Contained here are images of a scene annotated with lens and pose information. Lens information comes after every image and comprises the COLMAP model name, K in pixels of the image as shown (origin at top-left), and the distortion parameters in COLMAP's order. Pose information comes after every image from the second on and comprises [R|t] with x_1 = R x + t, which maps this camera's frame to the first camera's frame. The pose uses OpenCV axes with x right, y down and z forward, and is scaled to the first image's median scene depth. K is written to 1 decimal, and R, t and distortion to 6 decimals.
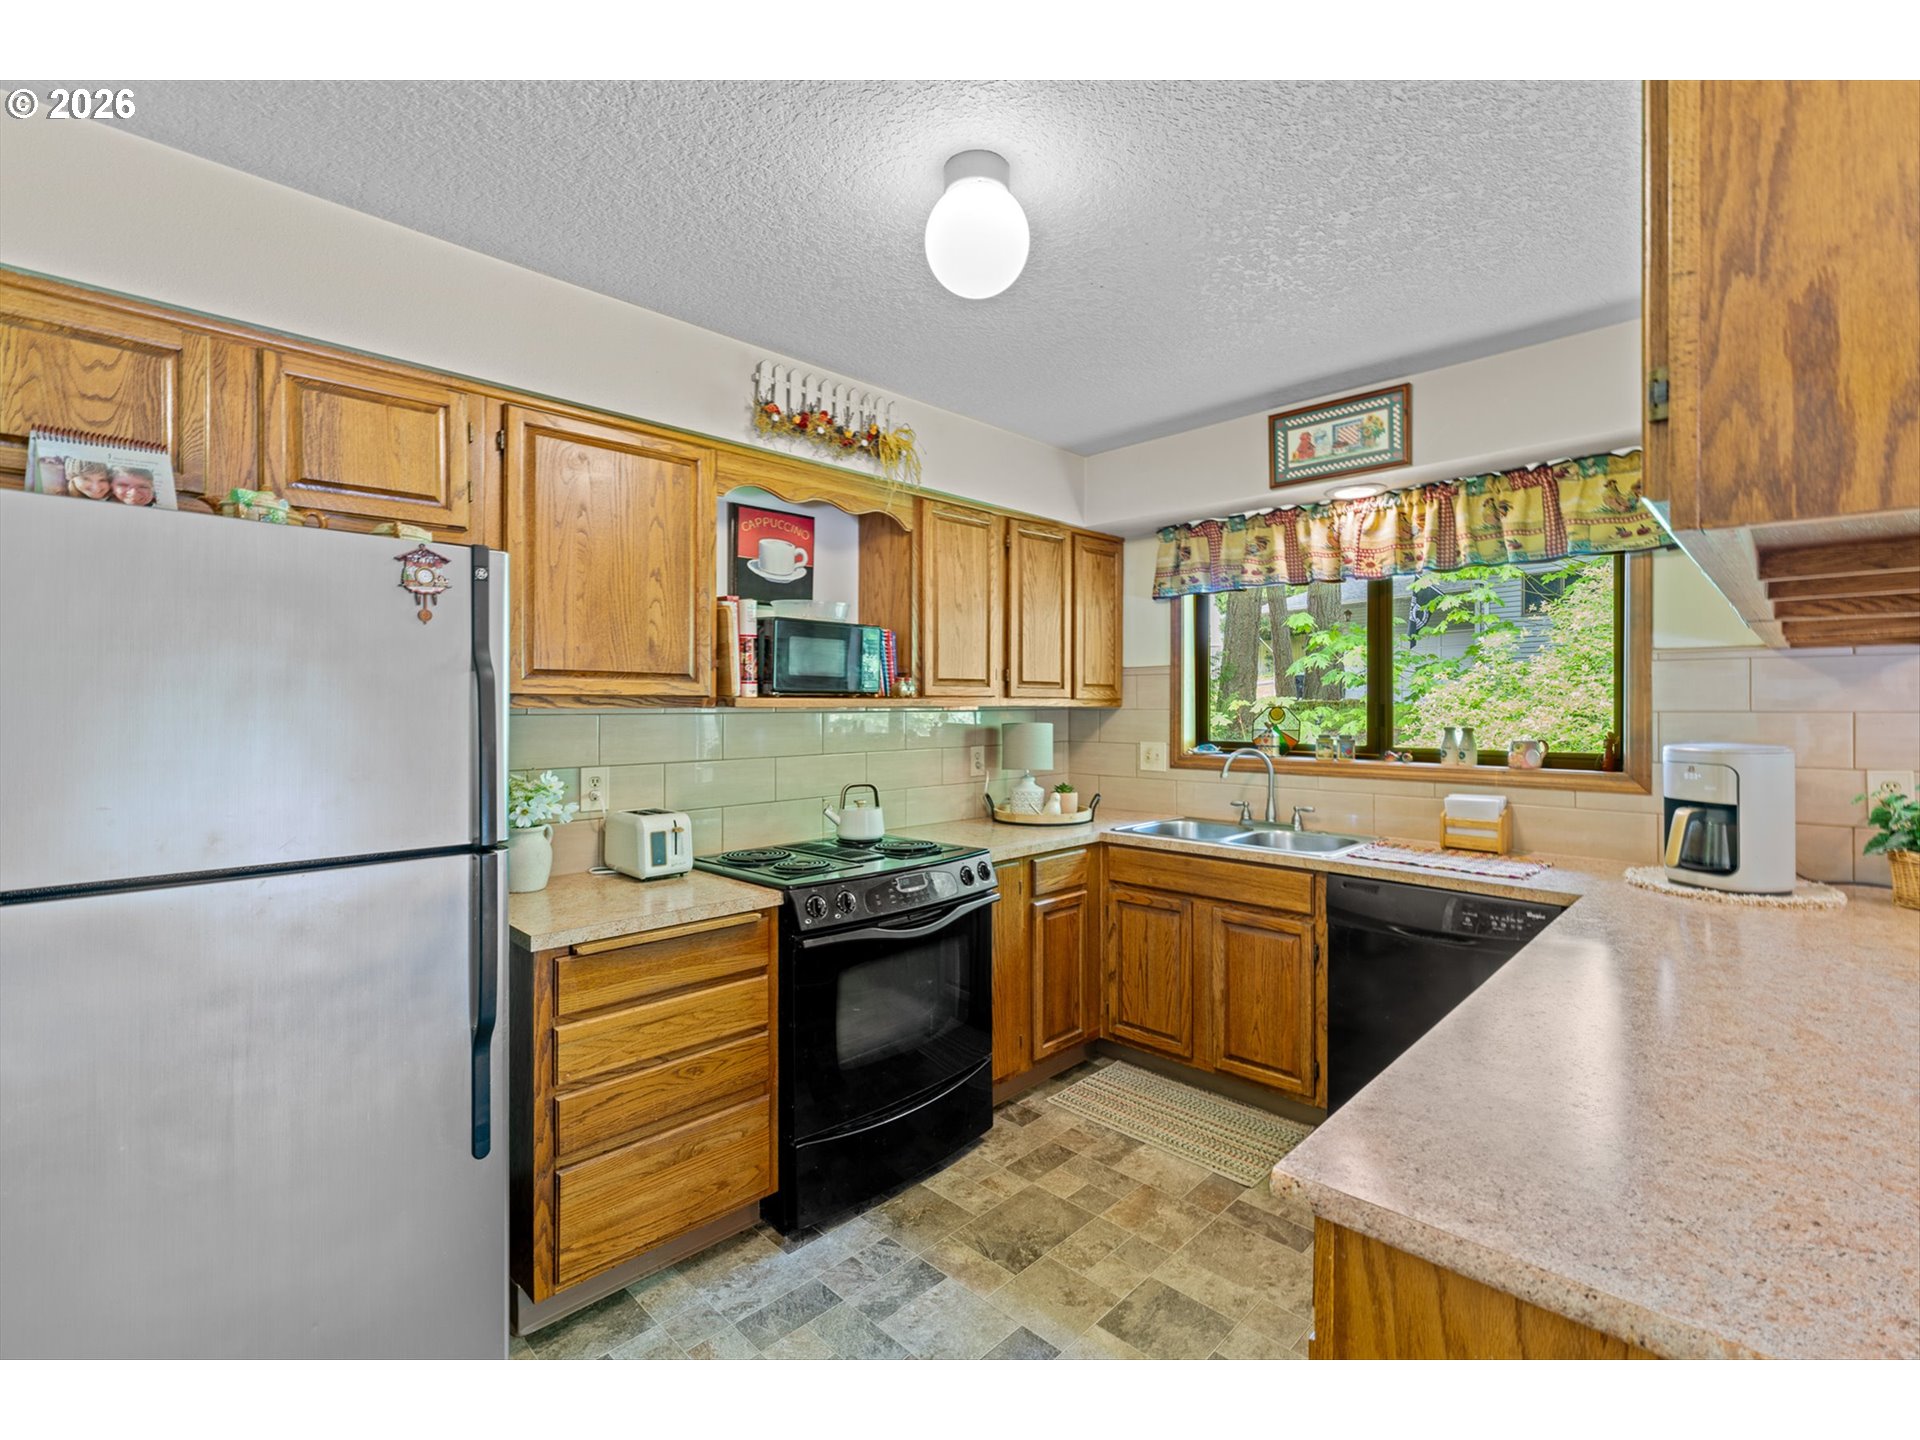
lens RADIAL K [[858.1, 0, 957.2], [0, 858.1, 713.5], [0, 0, 1]] dist [-0.001834, 0.000394]
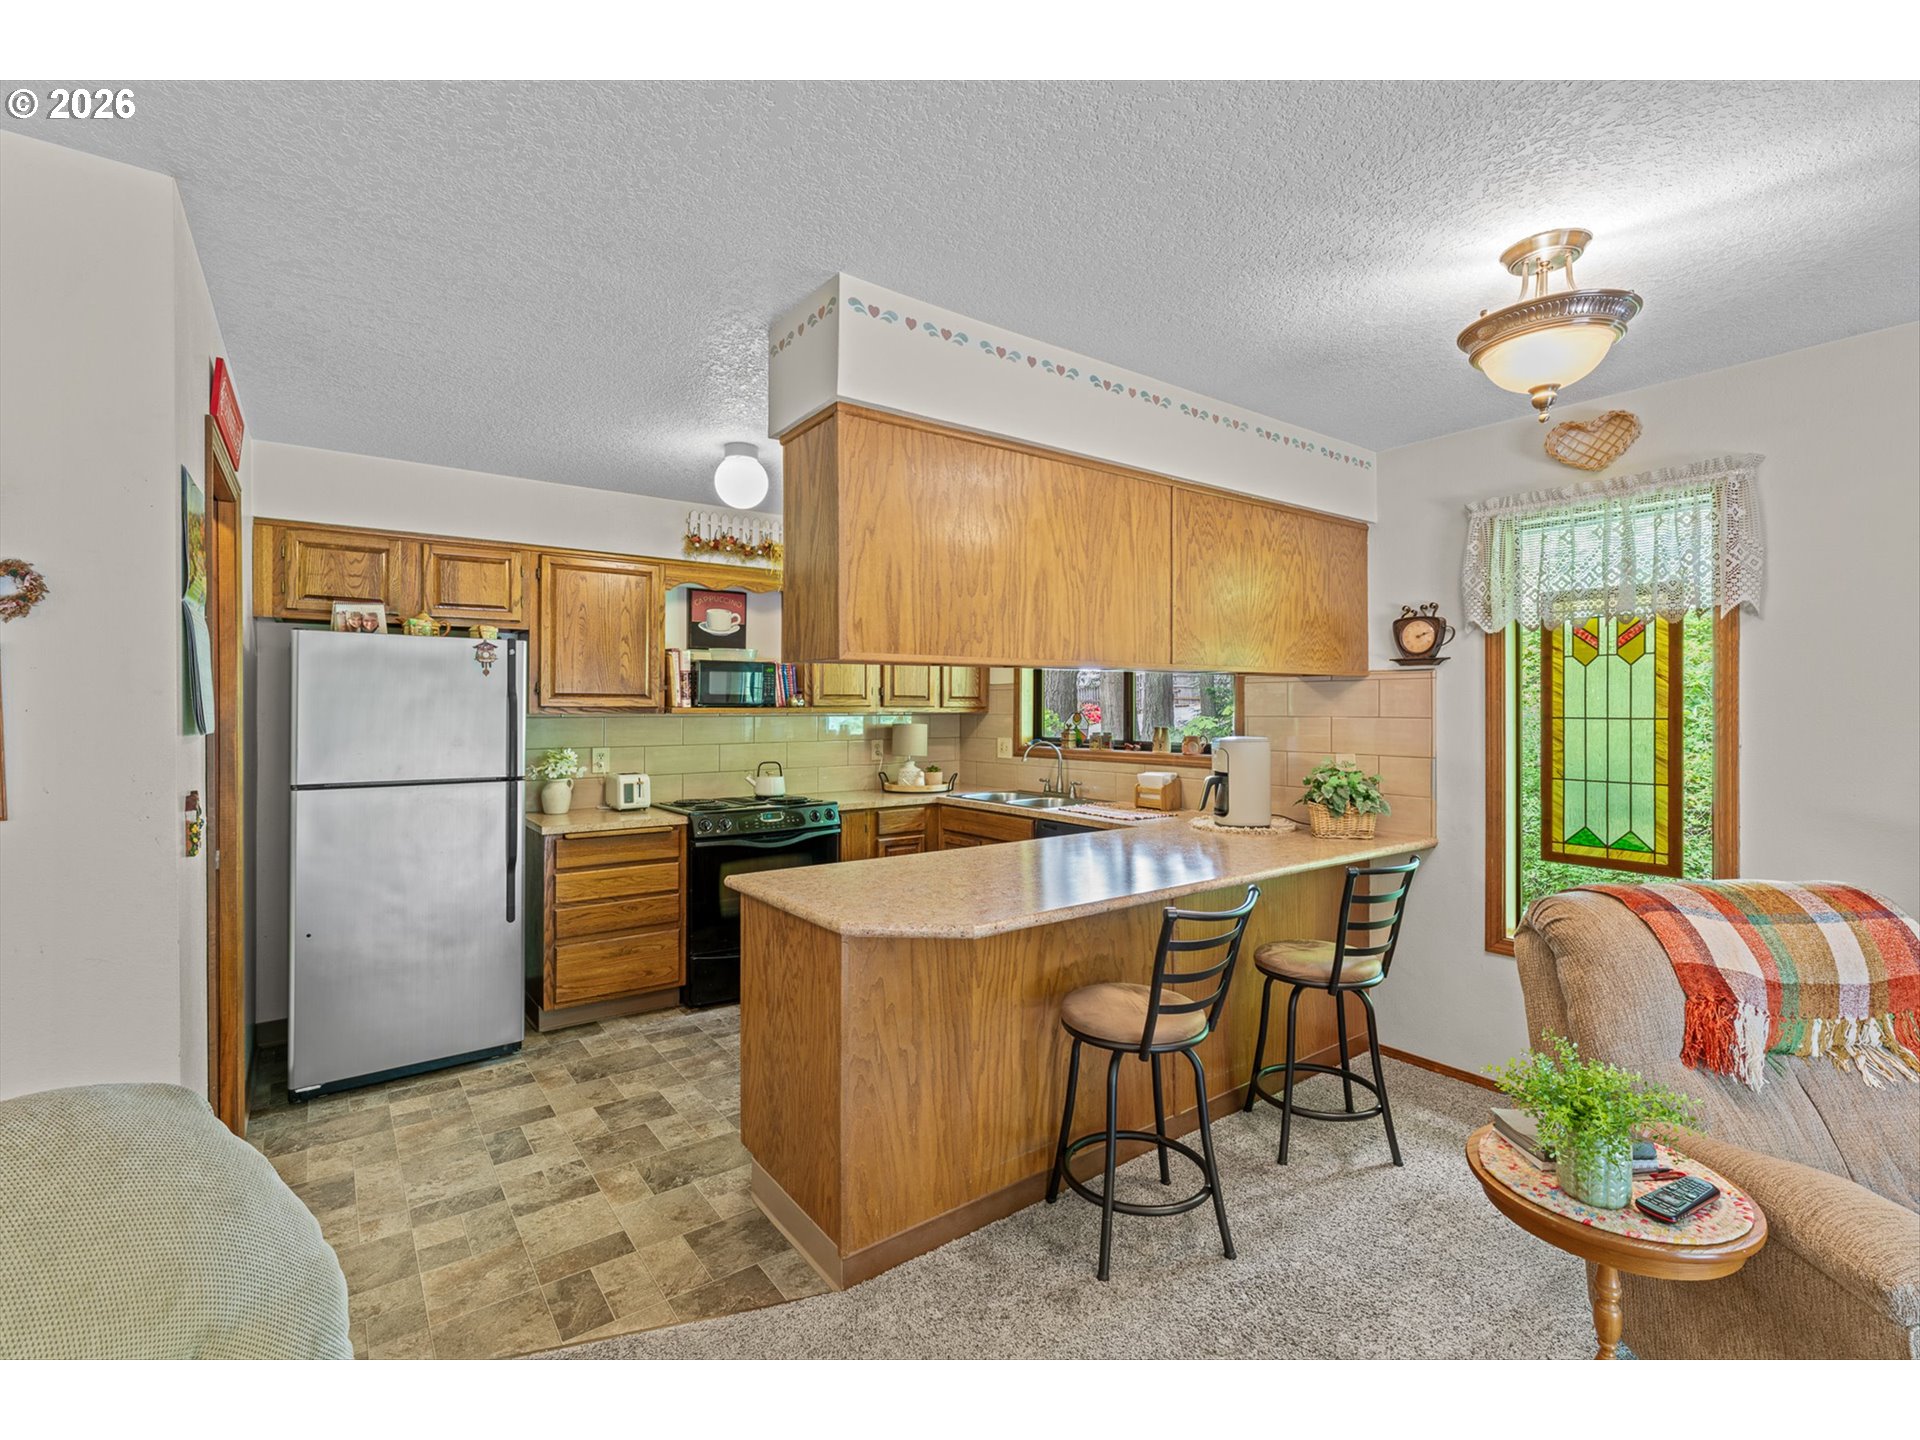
lens RADIAL K [[858.1, 0, 962.5], [0, 858.1, 715.0], [0, 0, 1]] dist [-0.001834, 0.000394]
pose [[0.989130, 0.000810, -0.147040, 0.592808], [-0.001470, 0.999989, -0.004384, 0.003174], [0.147035, 0.004552, 0.989121, -0.649134]]
